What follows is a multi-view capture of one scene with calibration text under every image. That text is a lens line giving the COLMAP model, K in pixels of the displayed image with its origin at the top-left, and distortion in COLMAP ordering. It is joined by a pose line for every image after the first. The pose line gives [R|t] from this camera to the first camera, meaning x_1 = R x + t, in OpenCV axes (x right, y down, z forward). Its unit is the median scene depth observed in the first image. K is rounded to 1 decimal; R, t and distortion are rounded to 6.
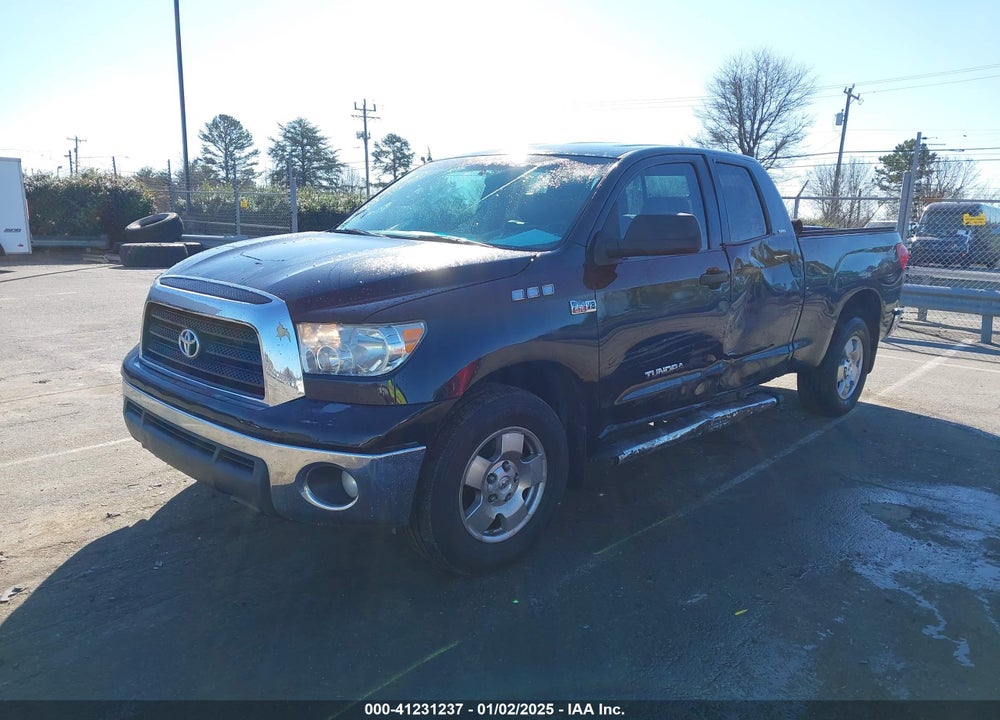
lens RADIAL K [[787.0, 0, 503.1], [0, 787.0, 361.9], [0, 0, 1]] dist [0.091048, -0.140901]
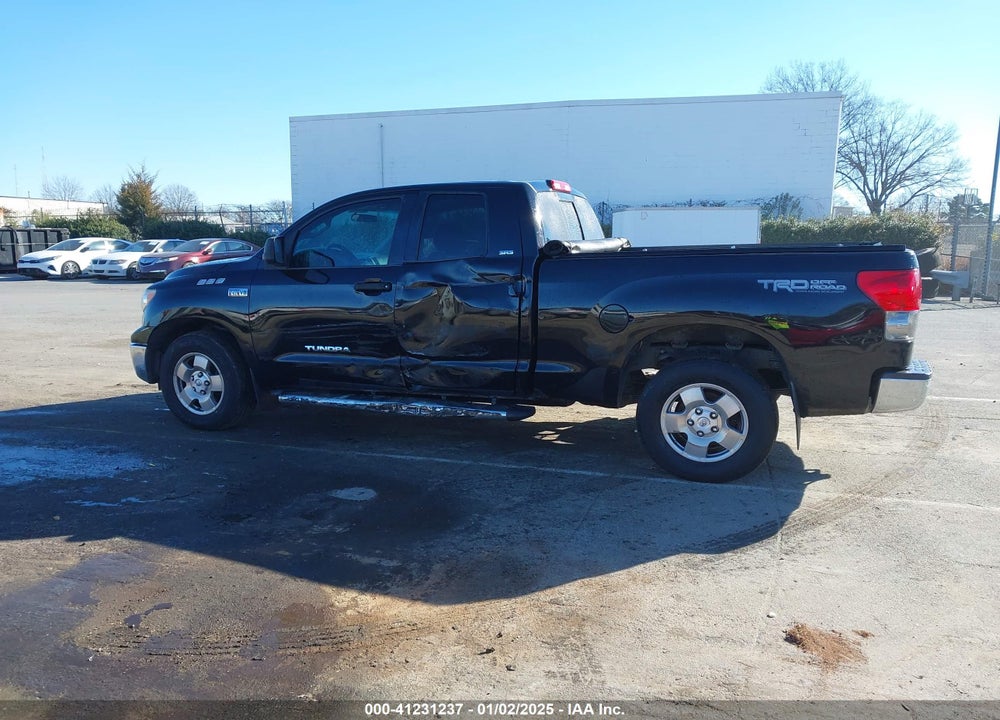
lens RADIAL K [[787.0, 0, 503.1], [0, 787.0, 361.9], [0, 0, 1]] dist [0.091048, -0.140901]
pose [[0.380589, 0.119983, -0.916927, 0.162568], [-0.163744, 0.984623, 0.060876, -0.010384], [0.910132, 0.126972, 0.394383, 0.074218]]
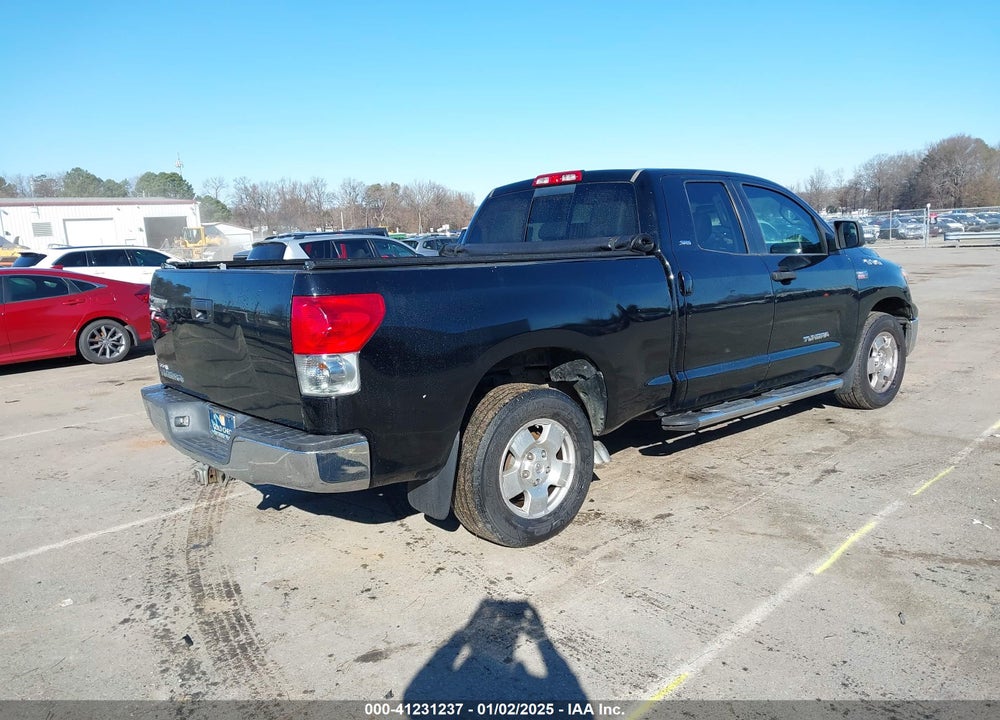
lens RADIAL K [[768.6, 0, 500.0], [0, 768.6, 360.0], [0, 0, 1]] dist [0.105865, -0.159052]
pose [[-0.994662, 0.002101, 0.103162, 0.023571], [0.037830, 0.937600, 0.345651, -0.051873], [-0.095998, 0.347708, -0.932675, 0.266798]]
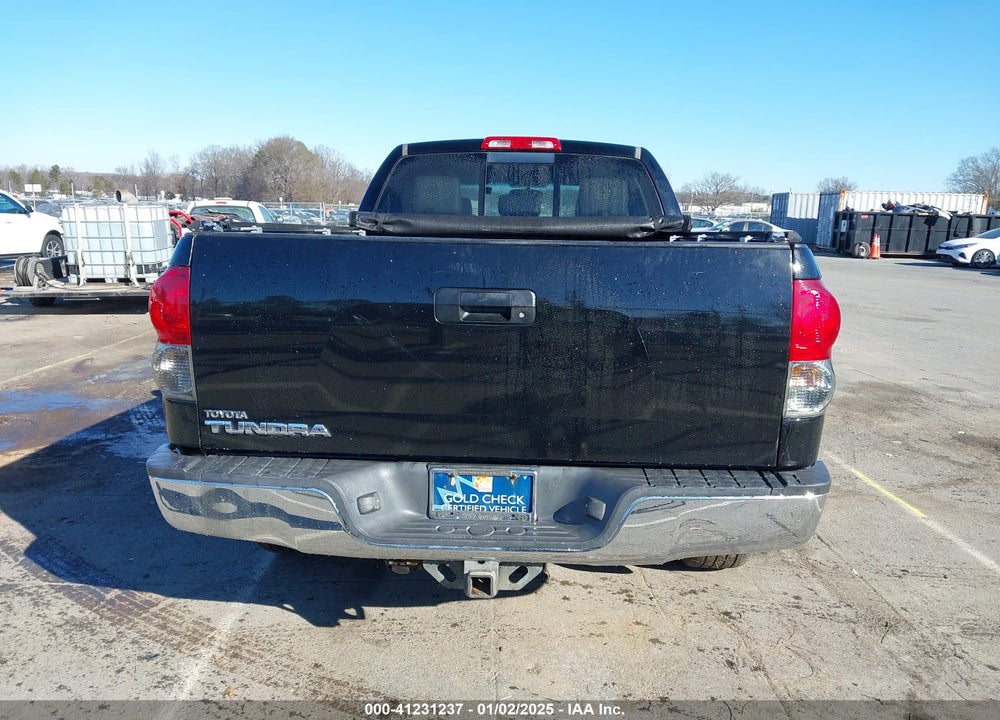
lens RADIAL K [[787.0, 0, 503.1], [0, 787.0, 361.9], [0, 0, 1]] dist [0.091048, -0.140901]
pose [[-0.765081, 0.077989, -0.639194, 0.102093], [-0.161322, 0.937770, 0.307512, -0.040663], [0.623399, 0.338387, -0.704888, 0.224318]]
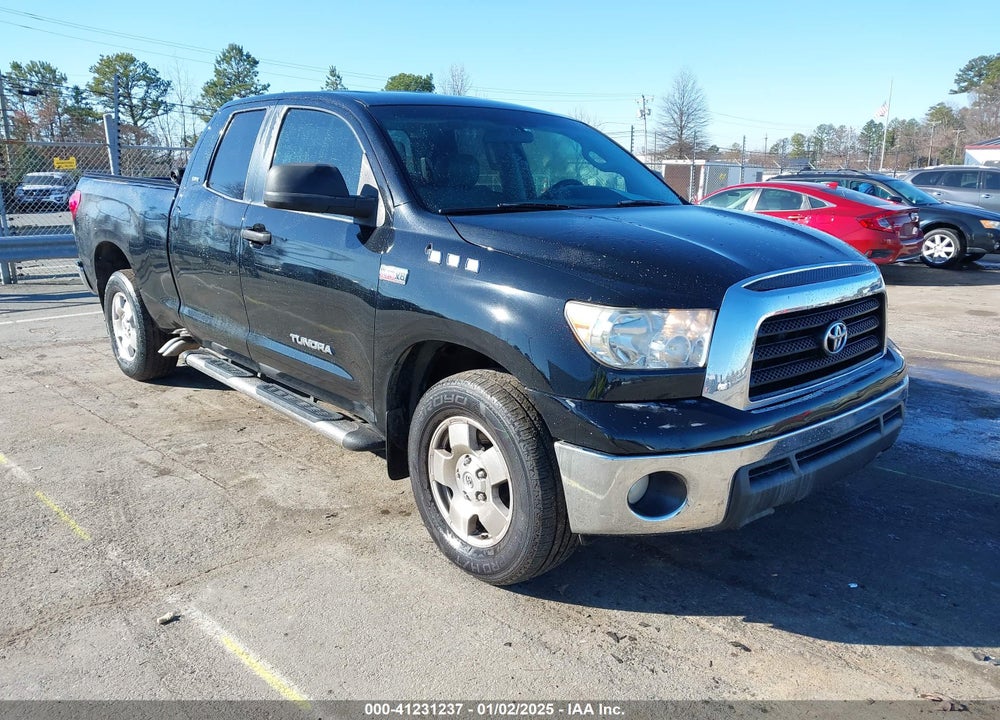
lens RADIAL K [[783.3, 0, 531.9], [0, 783.3, 373.2], [0, 0, 1]] dist [-0.000722, 0.002413]
pose [[0.058546, -0.278783, 0.958568, -0.101033], [0.183226, 0.946904, 0.264200, -0.022274], [-0.981326, 0.160166, 0.106518, 0.100540]]
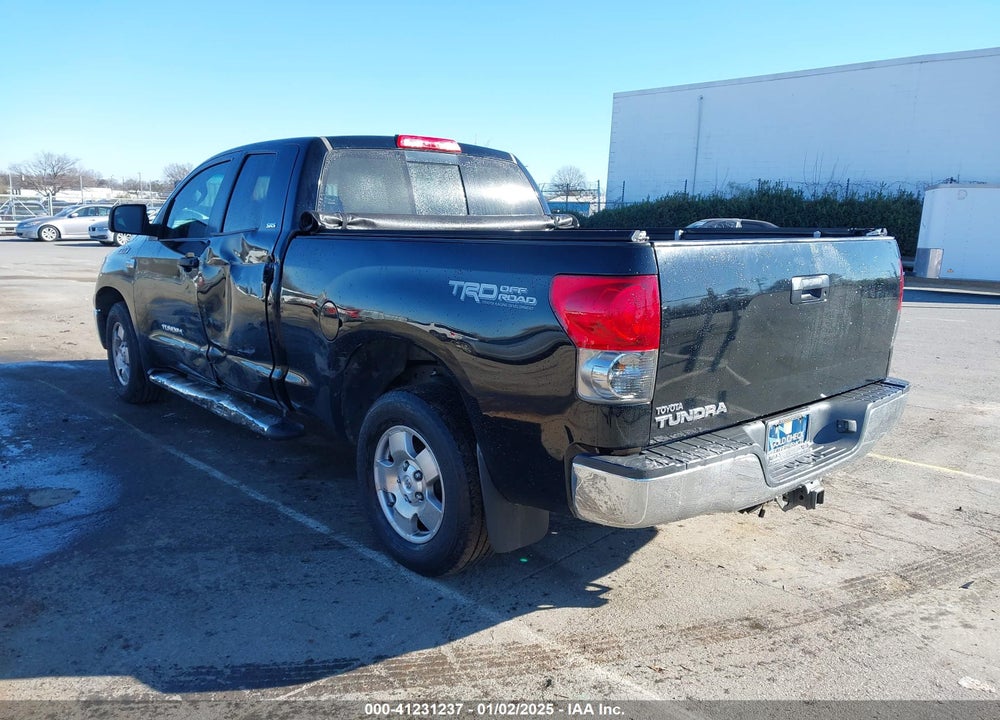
lens RADIAL K [[787.0, 0, 503.1], [0, 787.0, 361.9], [0, 0, 1]] dist [0.091048, -0.140901]
pose [[-0.090591, 0.156720, -0.983480, 0.142843], [-0.209946, 0.962341, 0.172690, -0.027361], [0.973507, 0.222122, -0.054277, 0.161389]]
